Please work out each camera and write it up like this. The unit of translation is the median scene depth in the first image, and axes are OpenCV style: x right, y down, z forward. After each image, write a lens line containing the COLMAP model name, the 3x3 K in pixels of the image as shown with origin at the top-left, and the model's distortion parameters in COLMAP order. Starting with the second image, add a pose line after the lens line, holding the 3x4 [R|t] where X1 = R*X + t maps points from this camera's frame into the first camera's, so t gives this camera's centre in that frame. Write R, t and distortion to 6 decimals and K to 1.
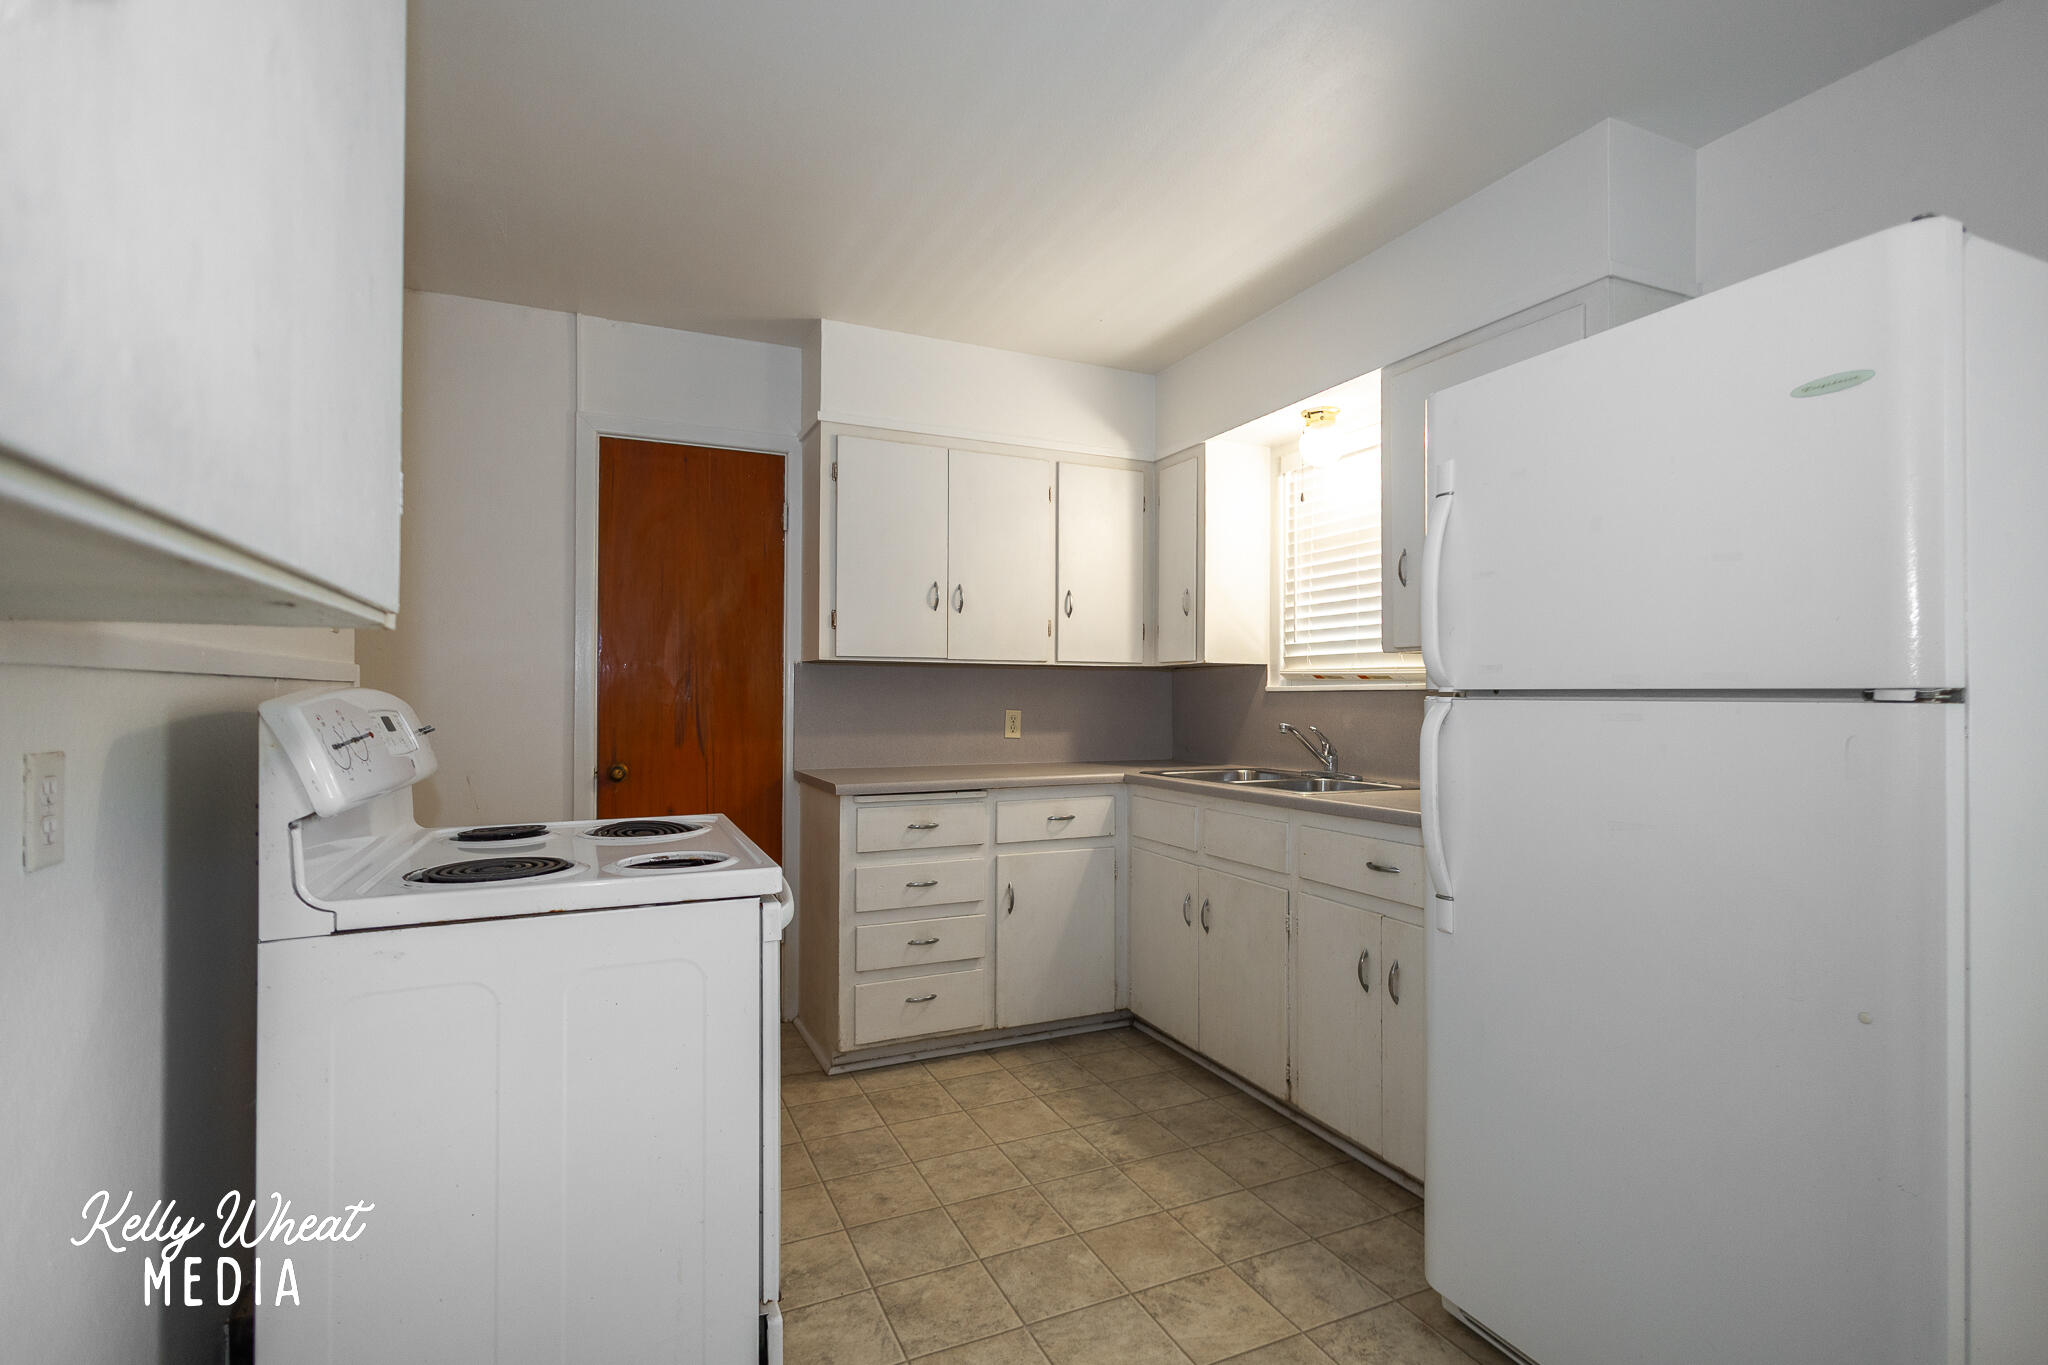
lens RADIAL K [[945.7, 0, 1021.6], [0, 945.7, 682.3], [0, 0, 1]] dist [0.008259, -0.004415]
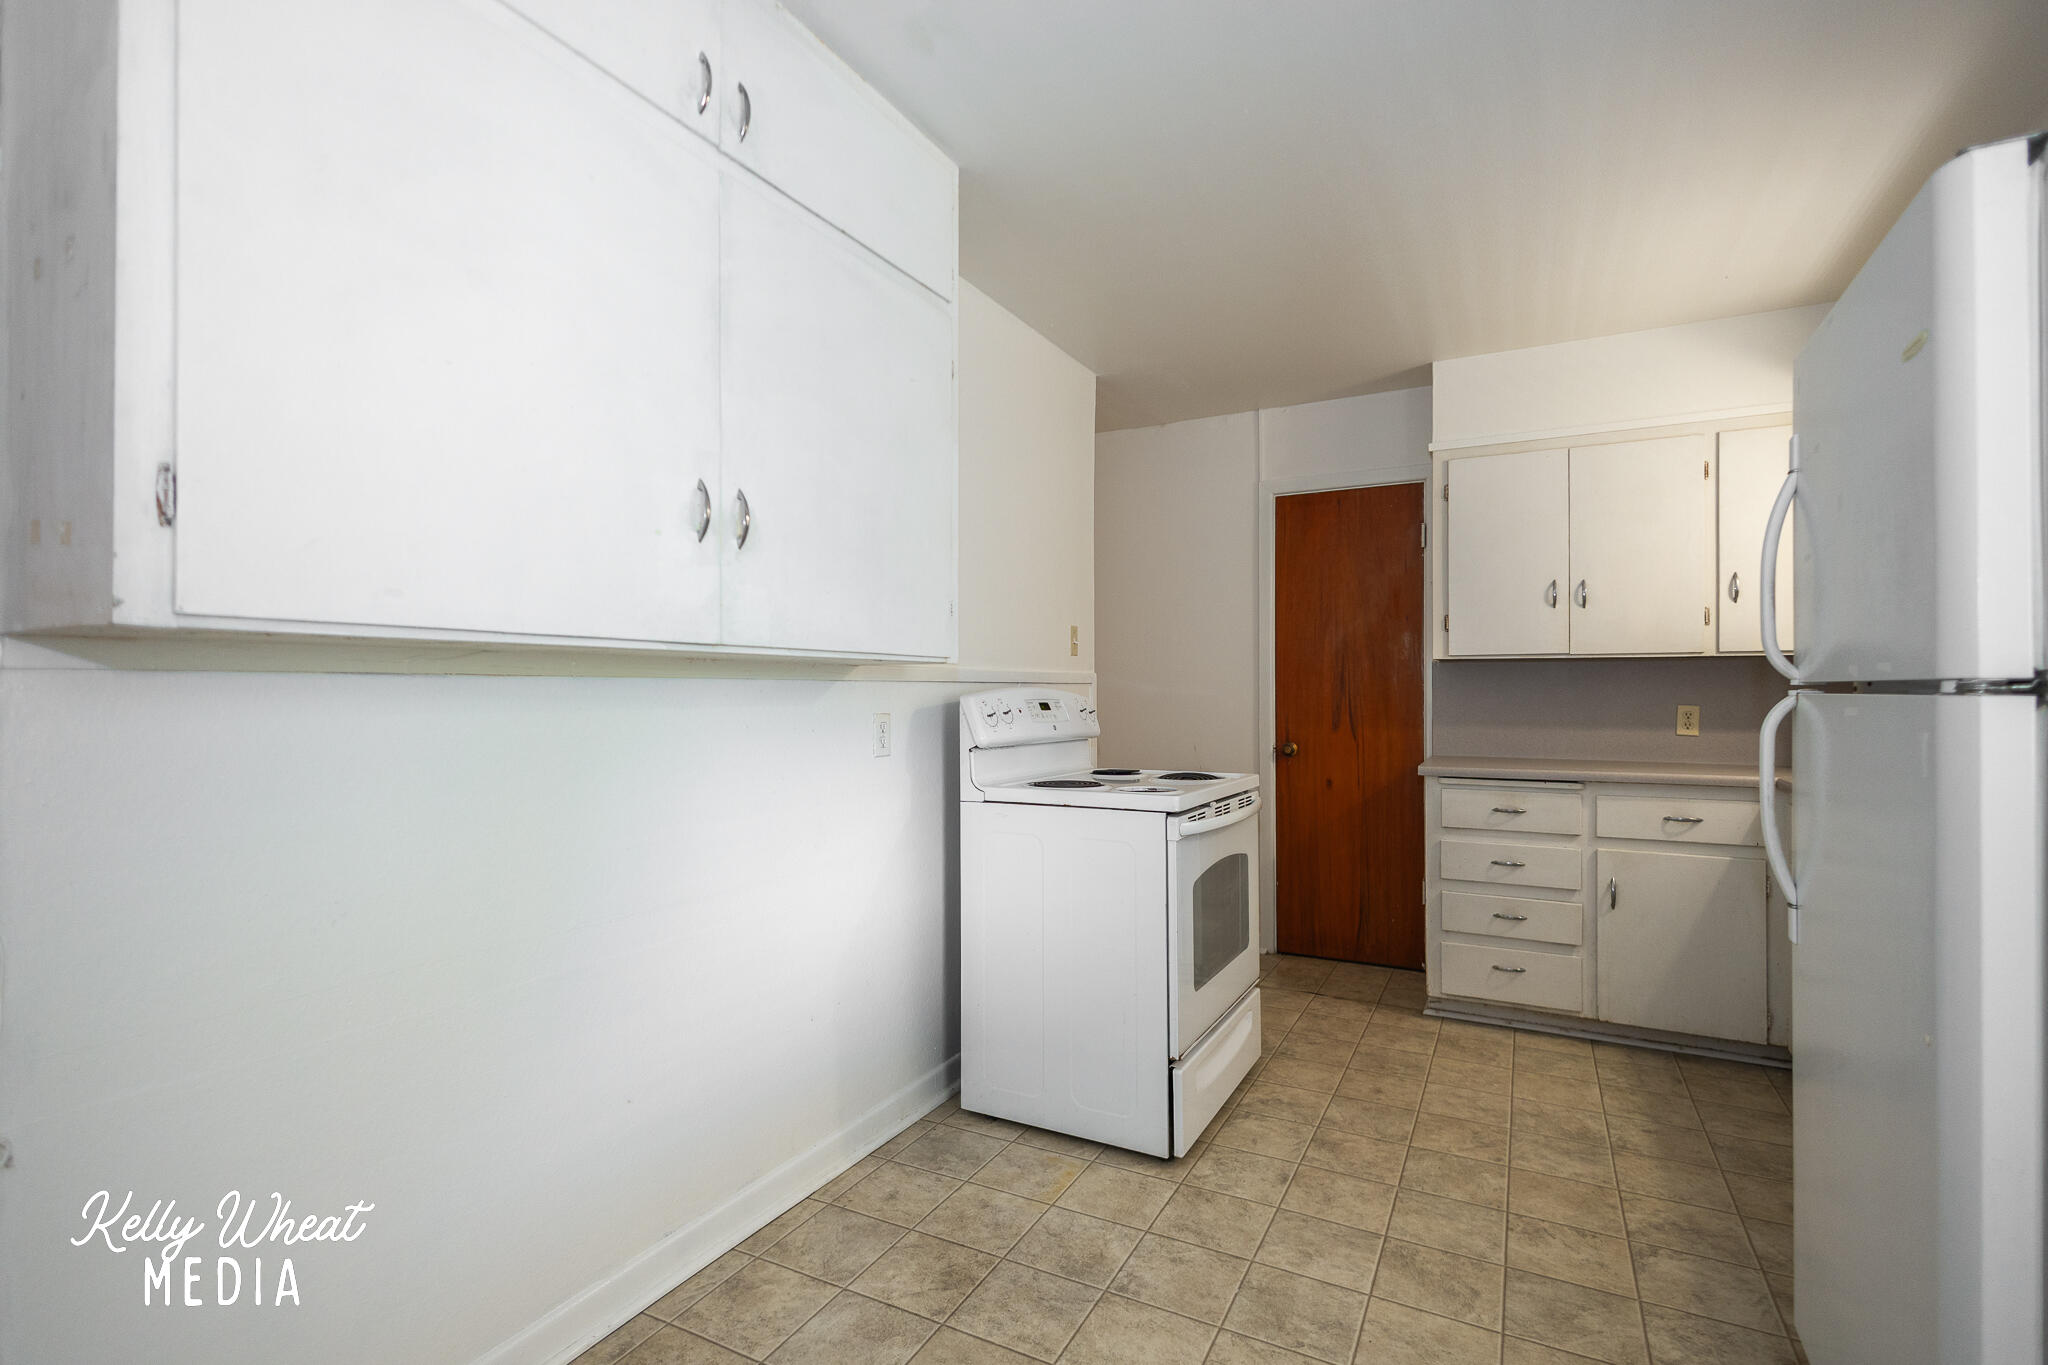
lens RADIAL K [[945.7, 0, 1031.6], [0, 945.7, 678.1], [0, 0, 1]] dist [0.008259, -0.004415]
pose [[0.610178, -0.014122, -0.792139, 0.451341], [0.014675, 0.999871, -0.006521, -0.000662], [0.792128, -0.007646, 0.610307, -0.099744]]
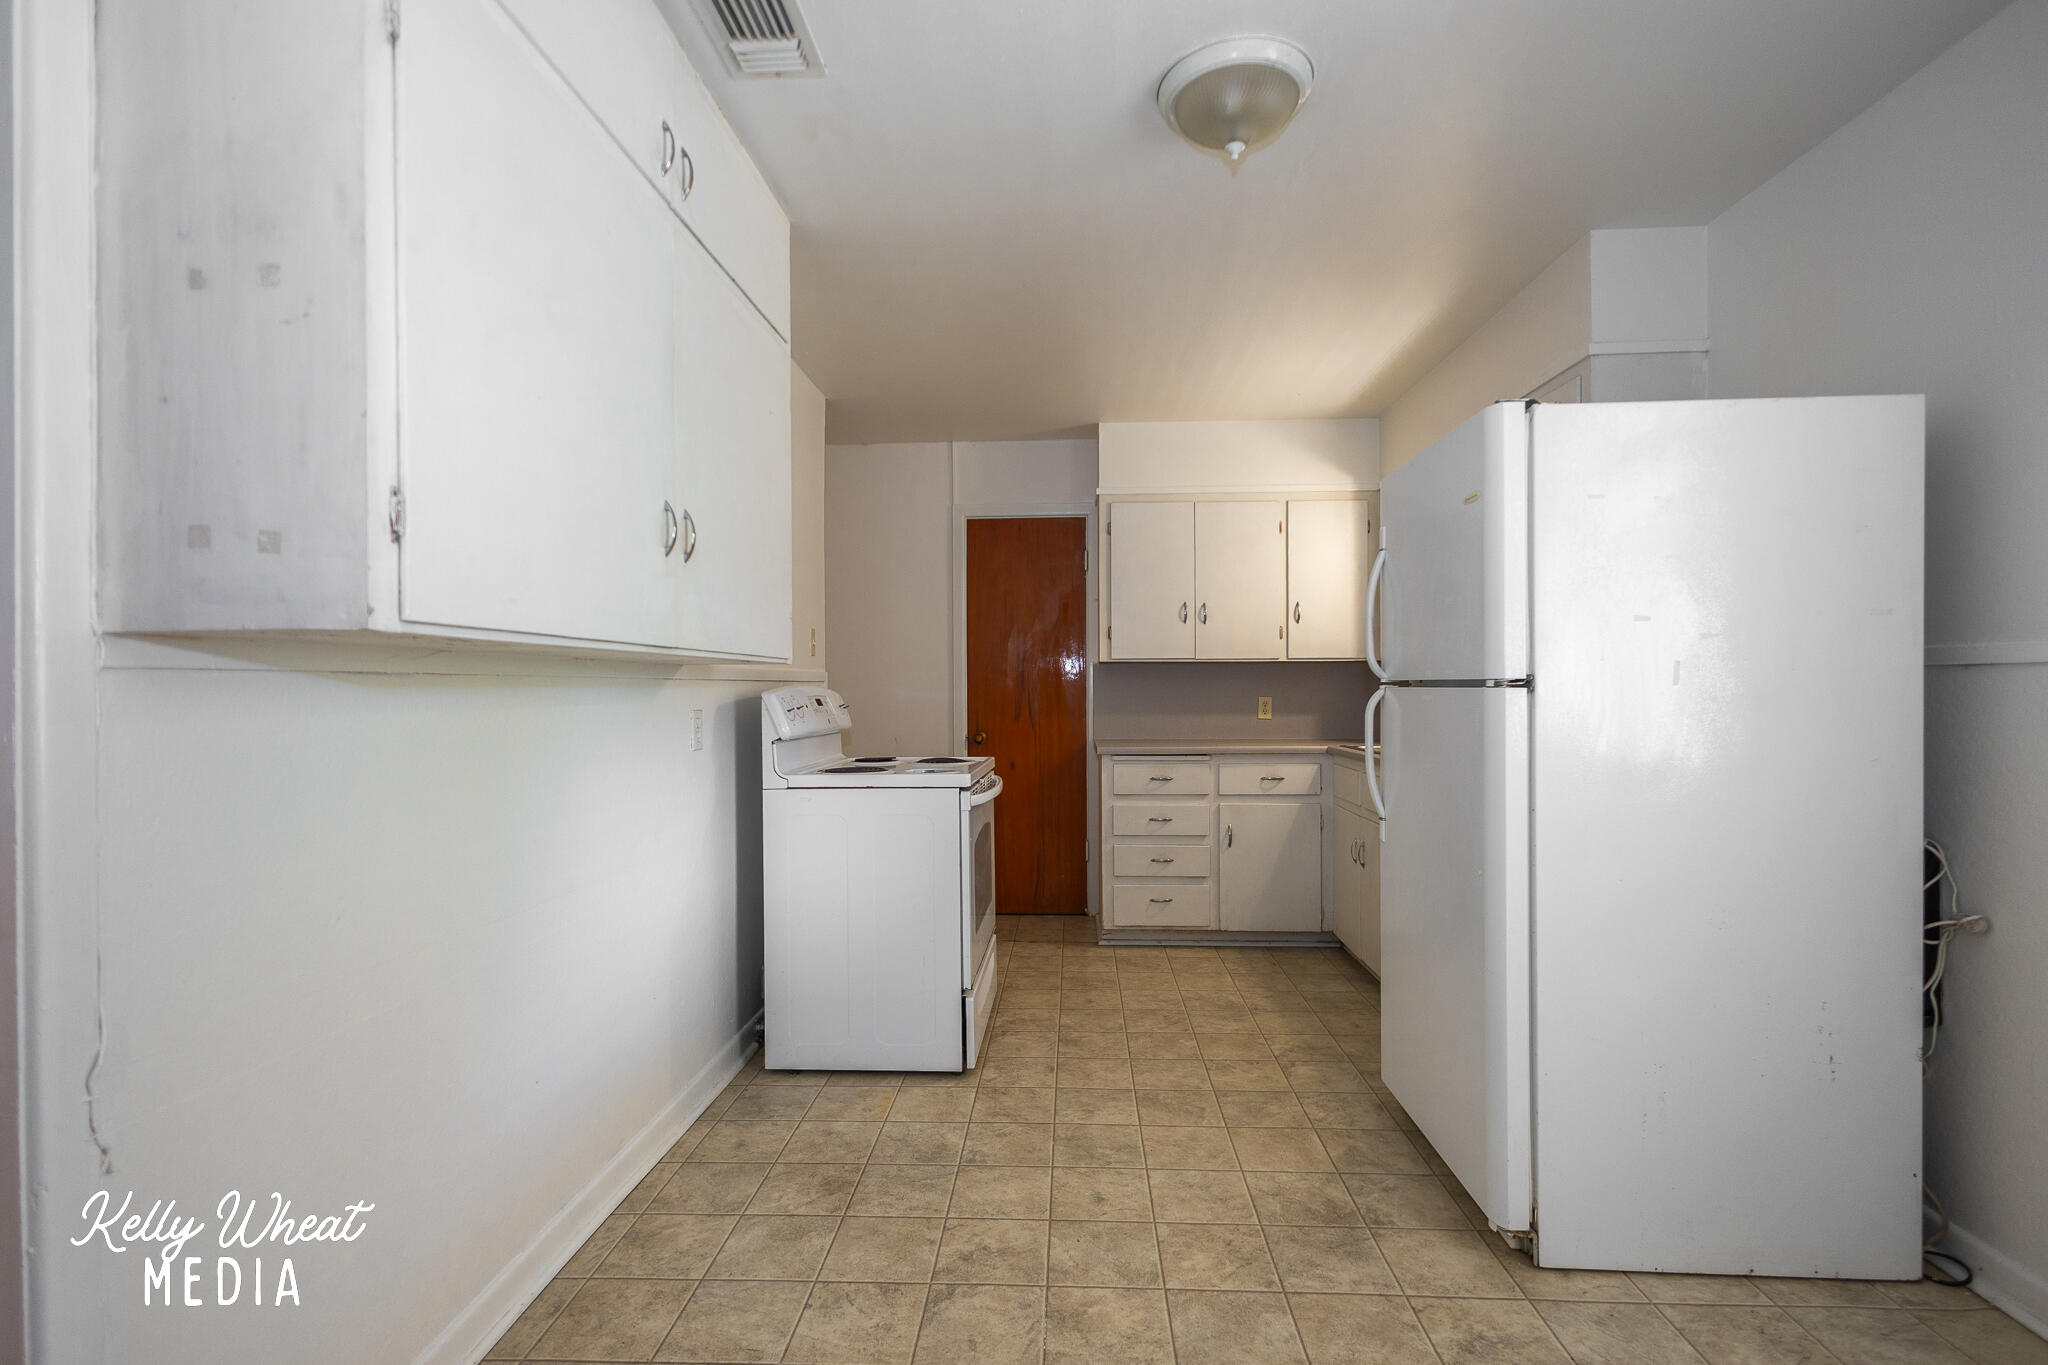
lens RADIAL K [[945.7, 0, 1036.6], [0, 945.7, 679.5], [0, 0, 1]] dist [0.008259, -0.004415]
pose [[0.891357, -0.010895, -0.453170, 0.394795], [0.014334, 0.999889, 0.004154, -0.004931], [0.453075, -0.010198, 0.891414, -0.361326]]
